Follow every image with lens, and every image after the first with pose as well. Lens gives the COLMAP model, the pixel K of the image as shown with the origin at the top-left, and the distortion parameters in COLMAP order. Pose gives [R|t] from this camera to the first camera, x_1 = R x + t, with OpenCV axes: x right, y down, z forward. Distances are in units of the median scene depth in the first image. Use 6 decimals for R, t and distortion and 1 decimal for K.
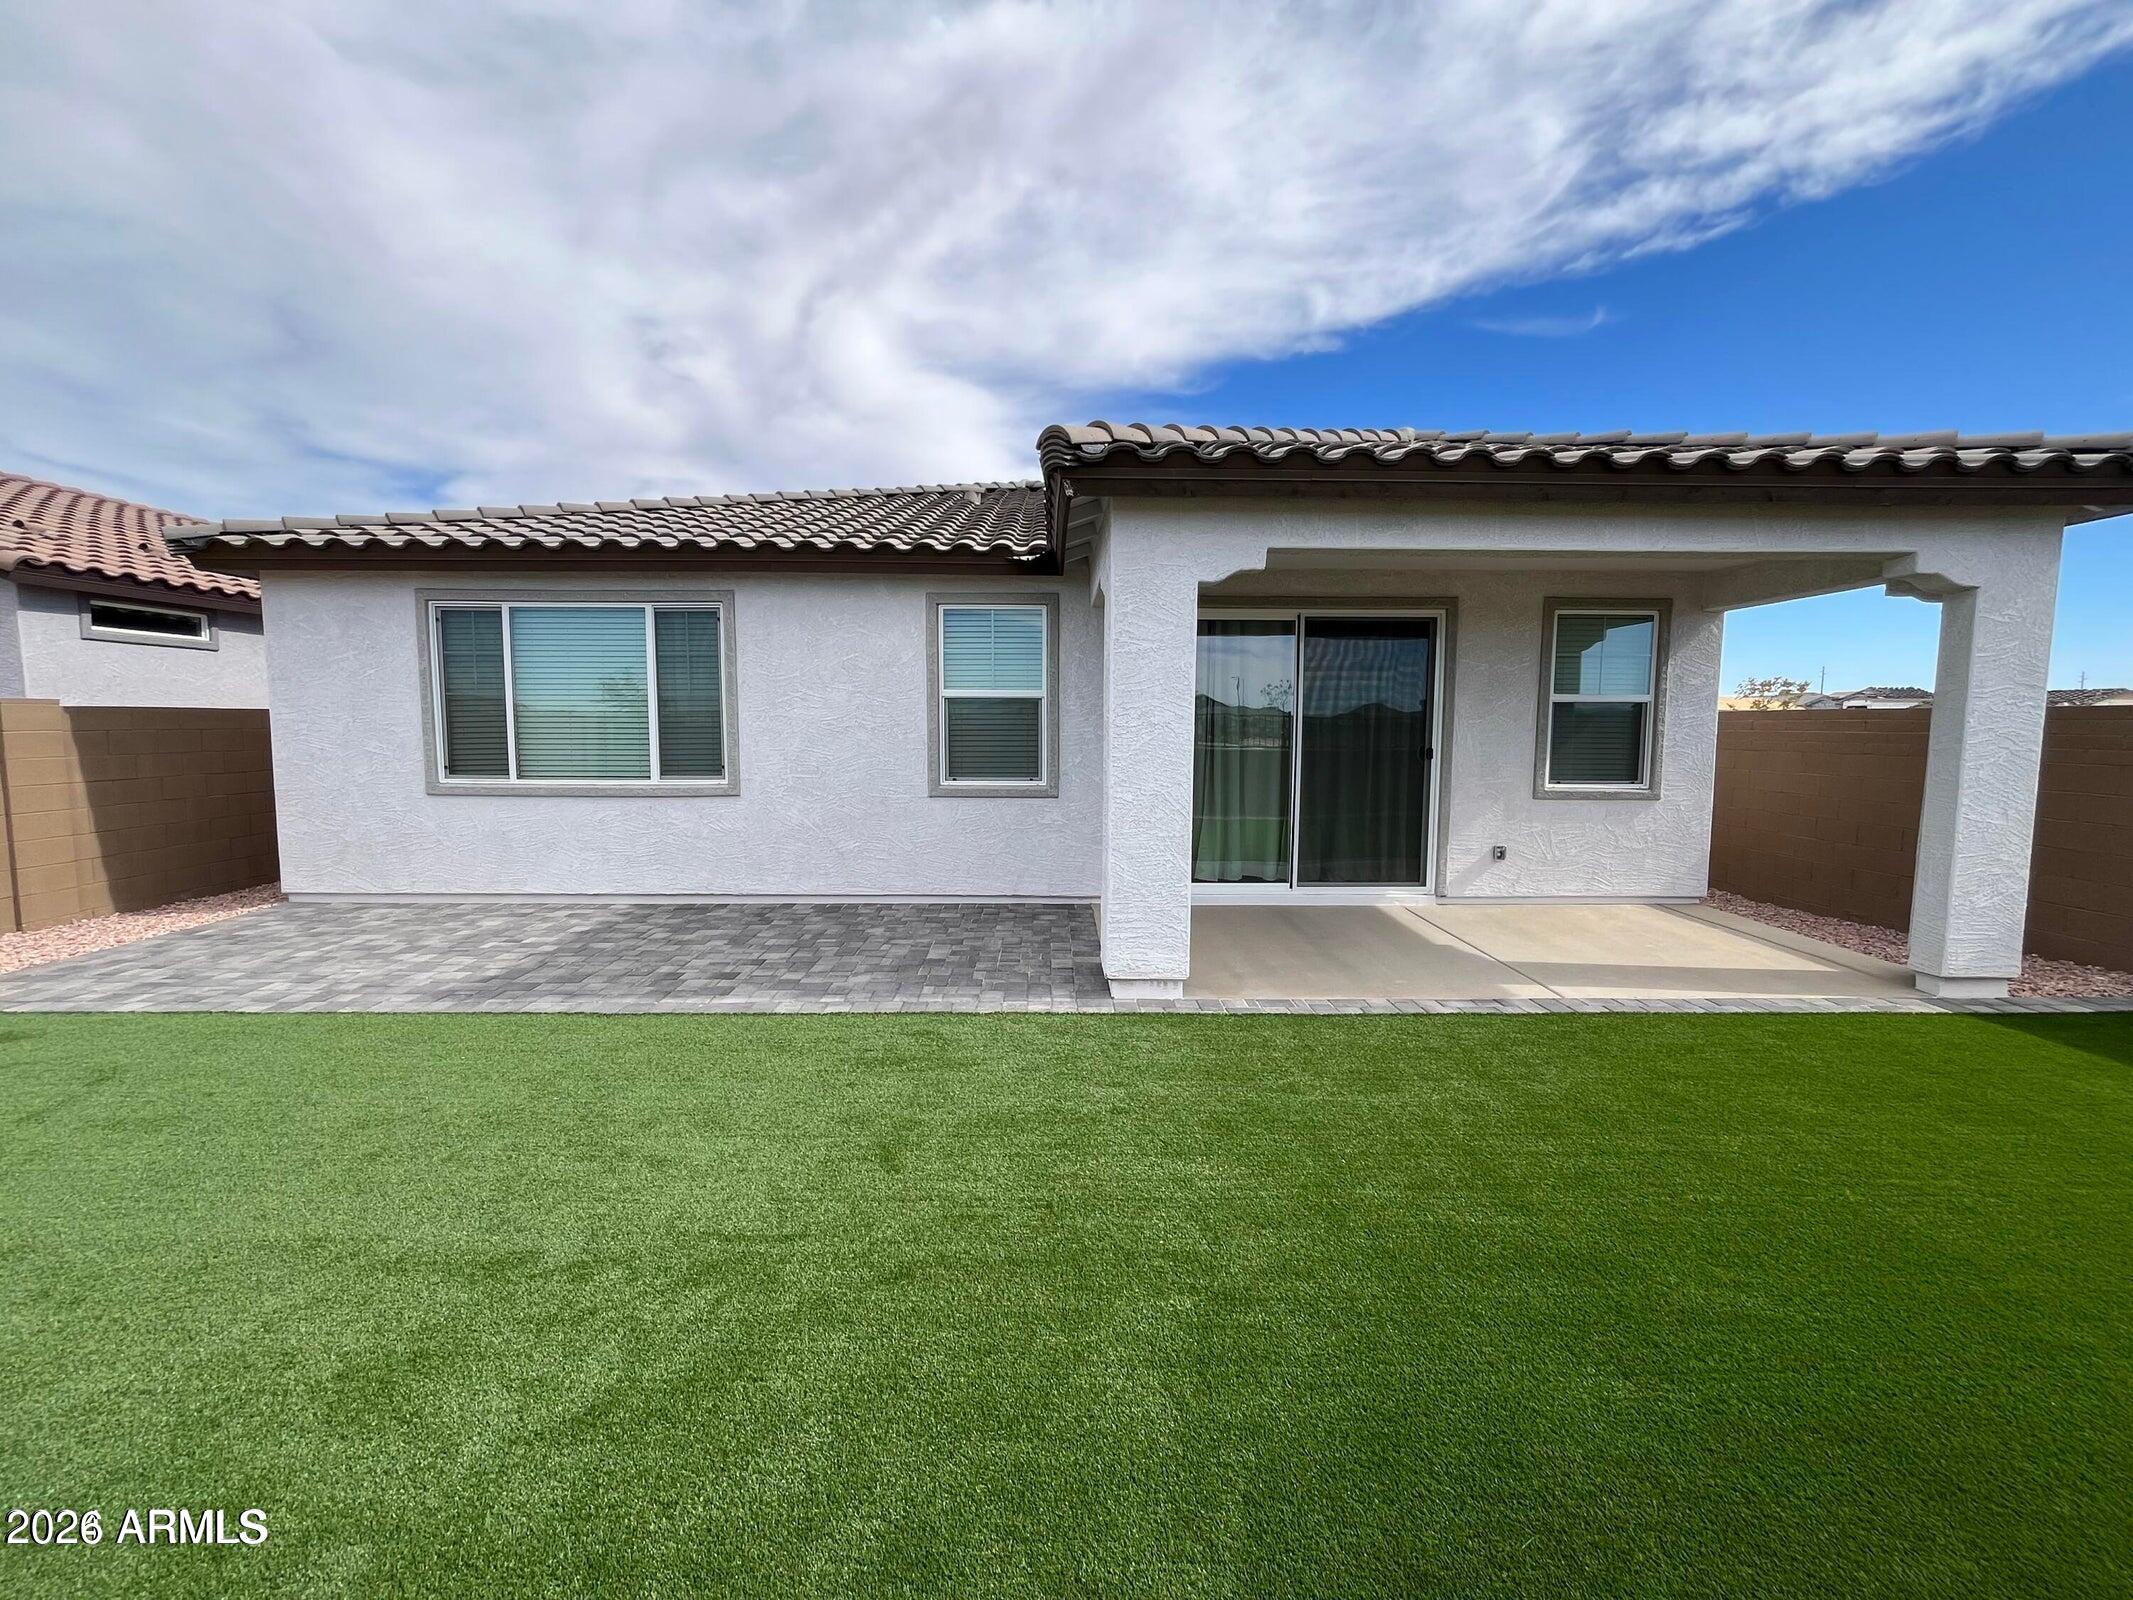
lens RADIAL K [[856.5, 0, 1066.5], [0, 856.5, 800.0], [0, 0, 1]] dist [-0.003298, -0.000082]
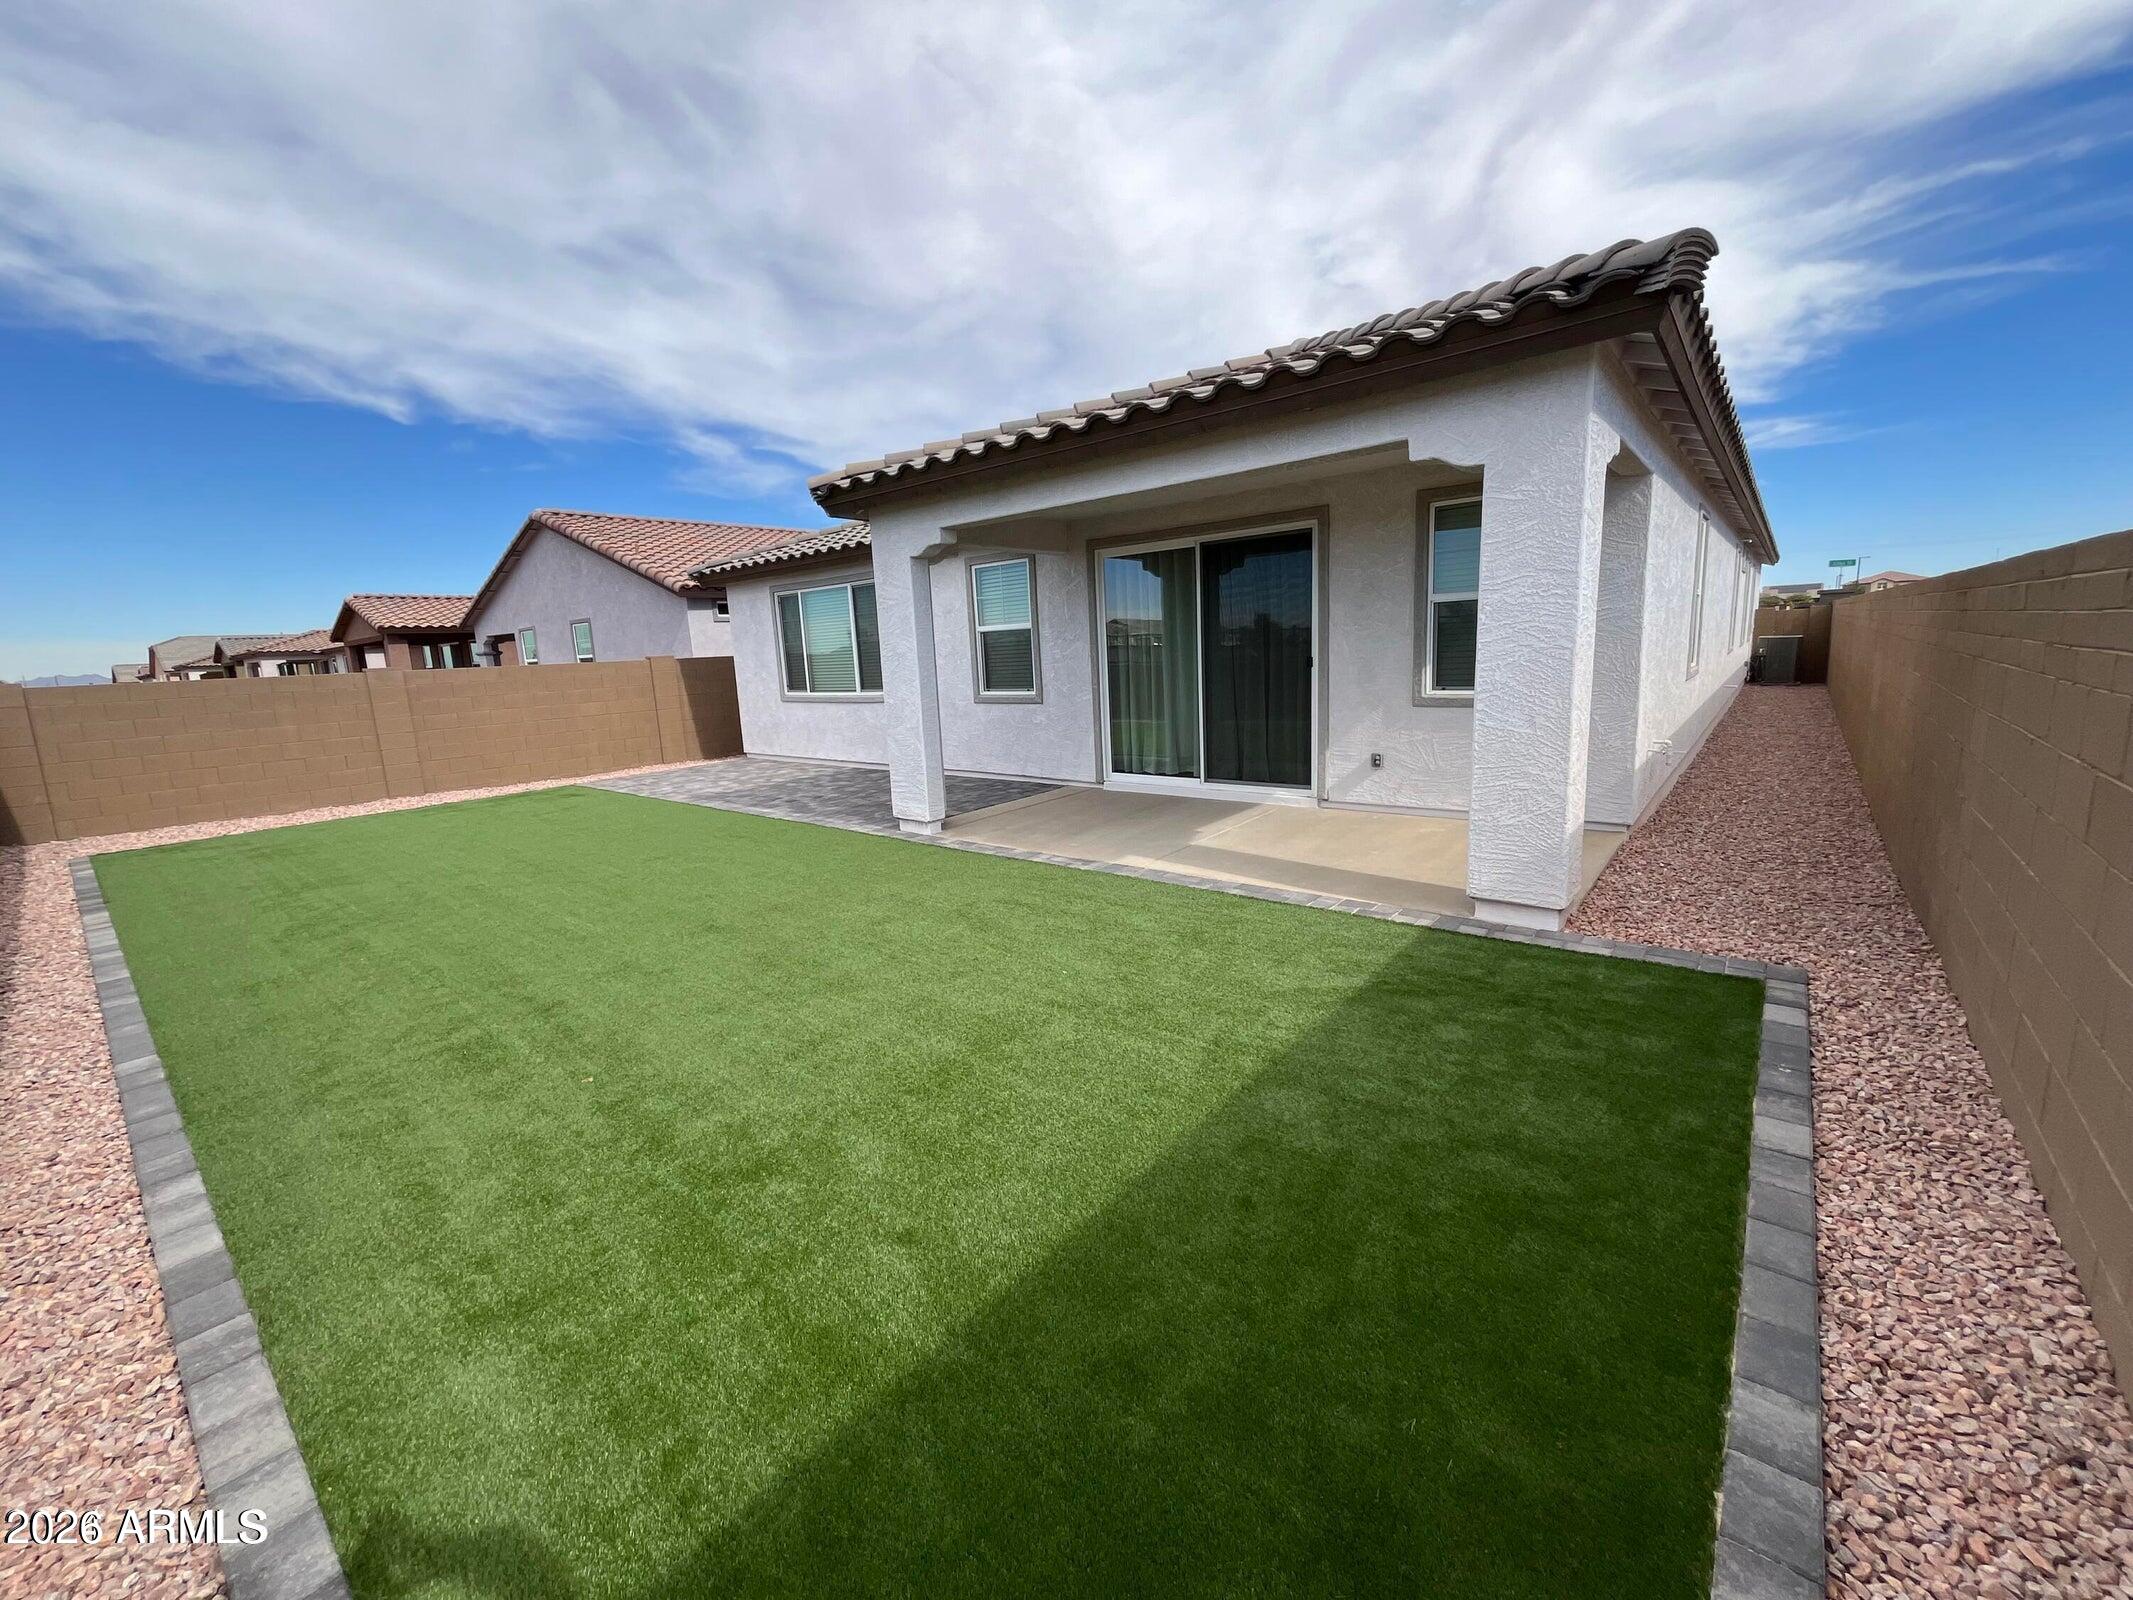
lens RADIAL K [[856.5, 0, 1066.5], [0, 856.5, 800.0], [0, 0, 1]] dist [-0.003298, -0.000082]
pose [[0.757411, 0.074894, -0.648629, 0.902646], [-0.007956, 0.994385, 0.105527, 0.005180], [0.652890, -0.074767, 0.753754, 0.010616]]
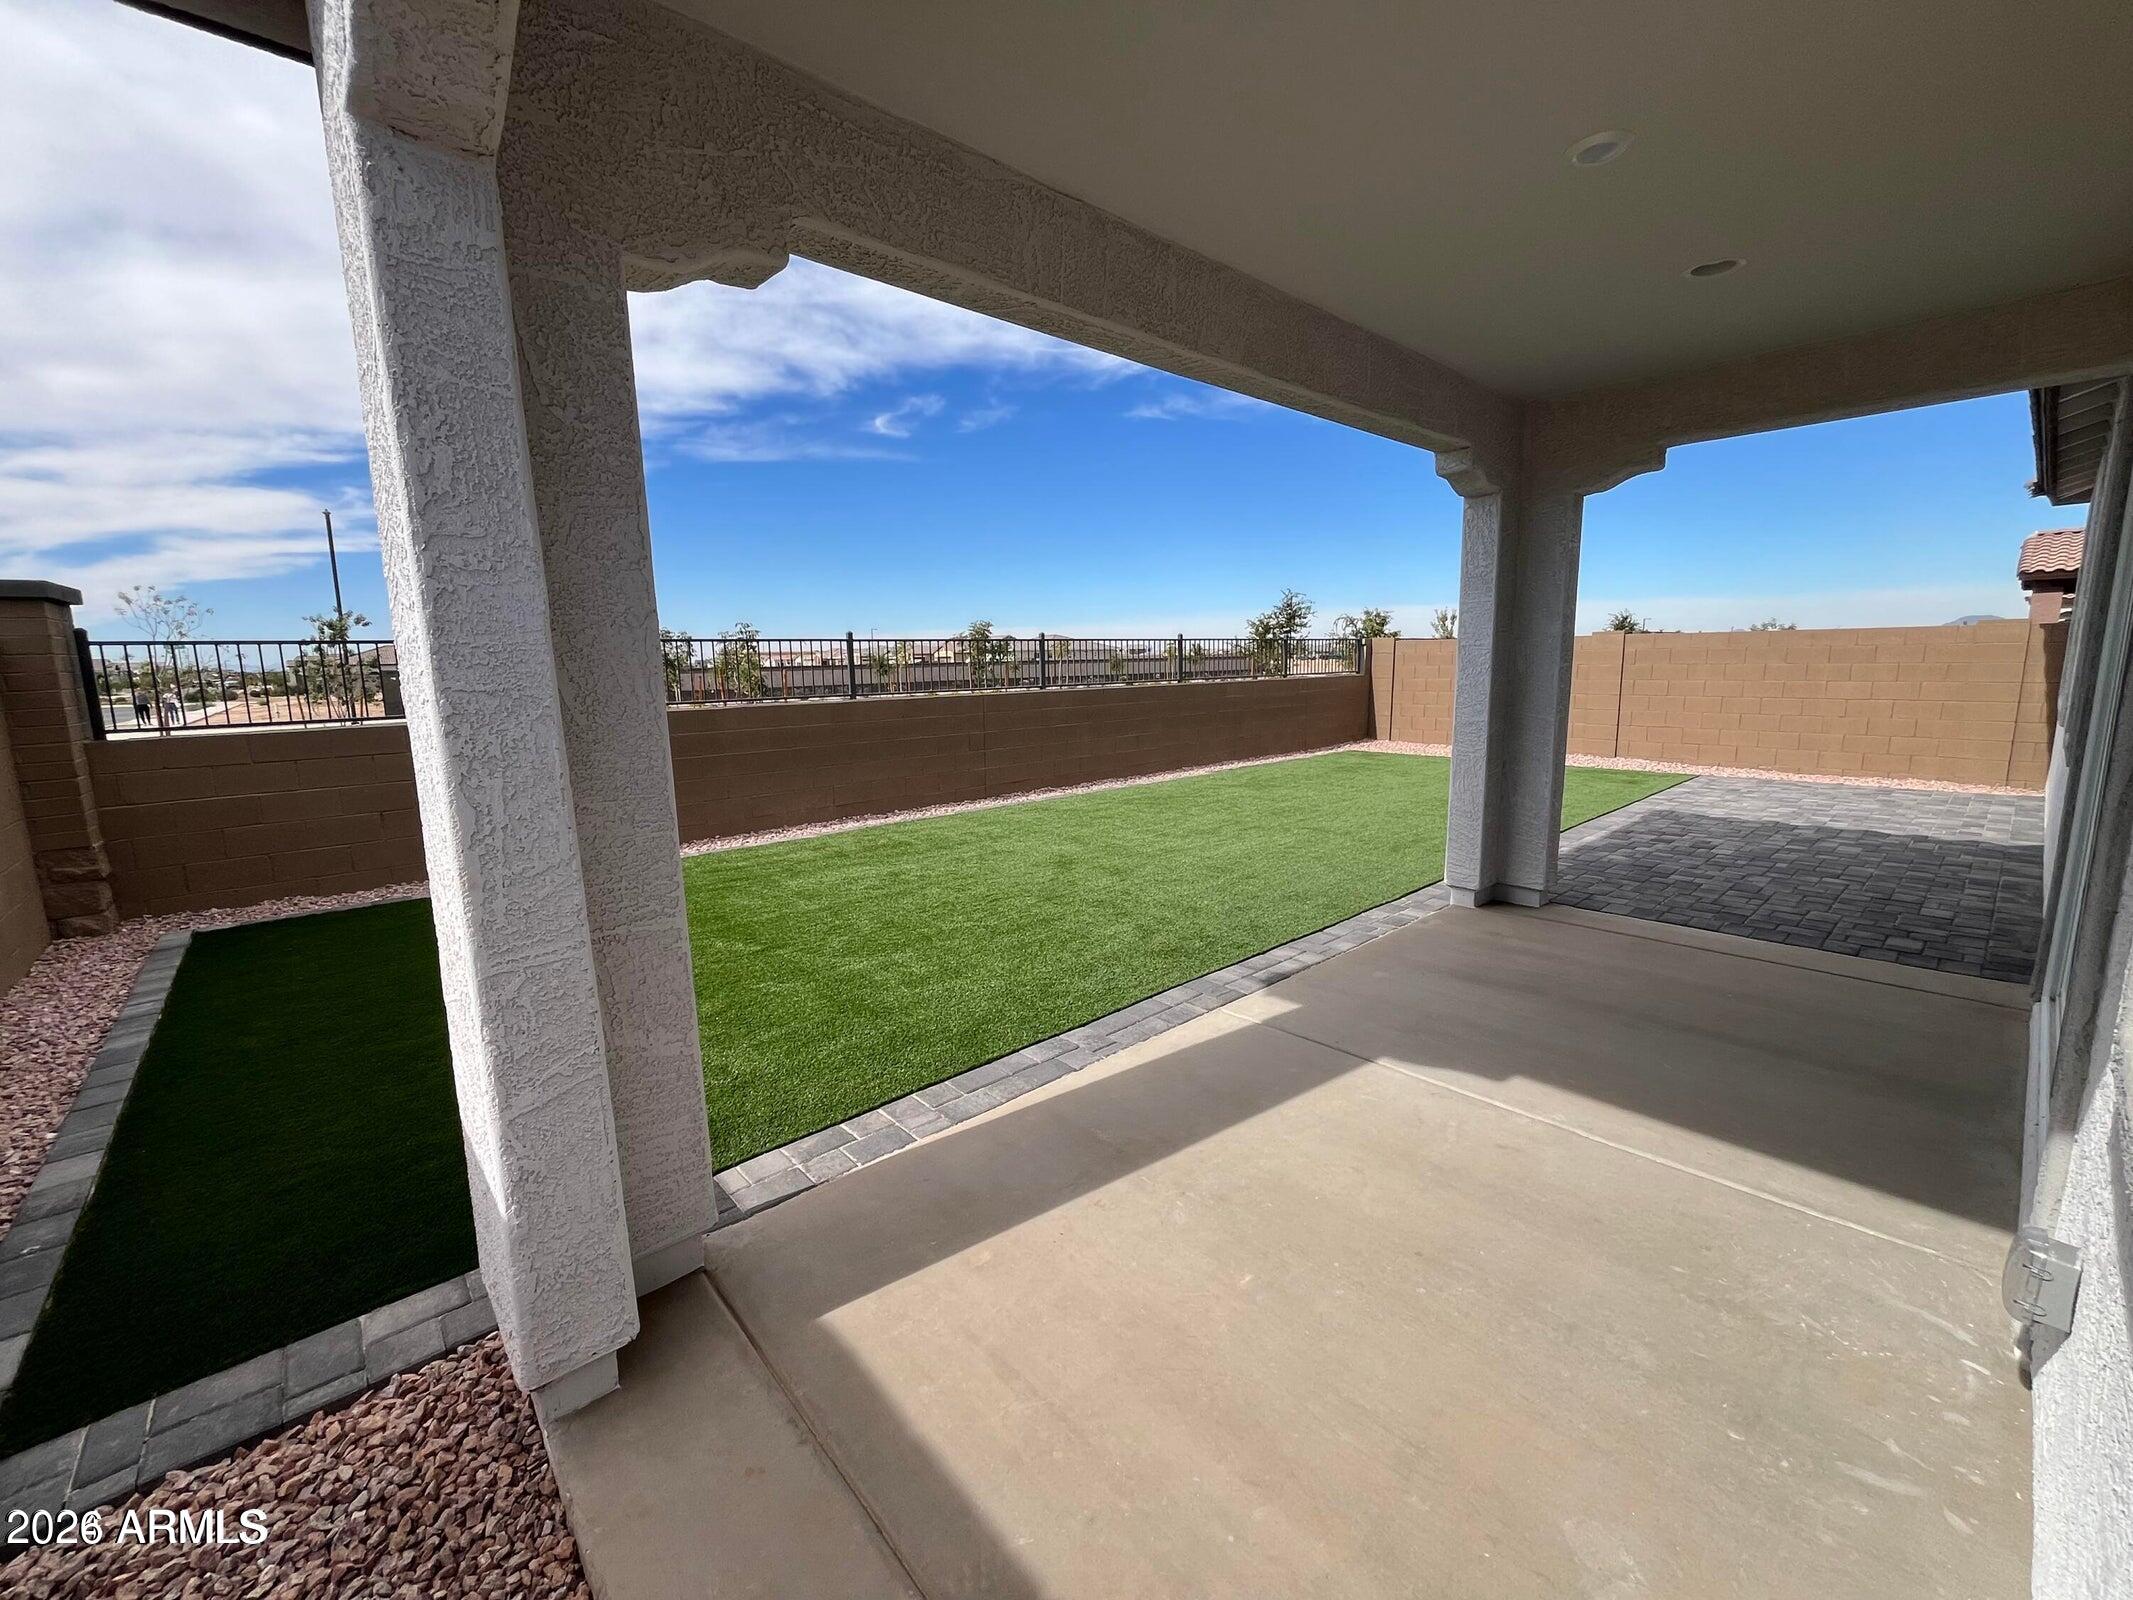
lens RADIAL K [[856.5, 0, 1066.5], [0, 856.5, 800.0], [0, 0, 1]] dist [-0.003298, -0.000082]
pose [[-0.756907, 0.117400, -0.642892, 0.799155], [-0.039316, 0.973770, 0.224111, -0.075837], [0.652339, 0.194907, -0.732438, 0.996427]]
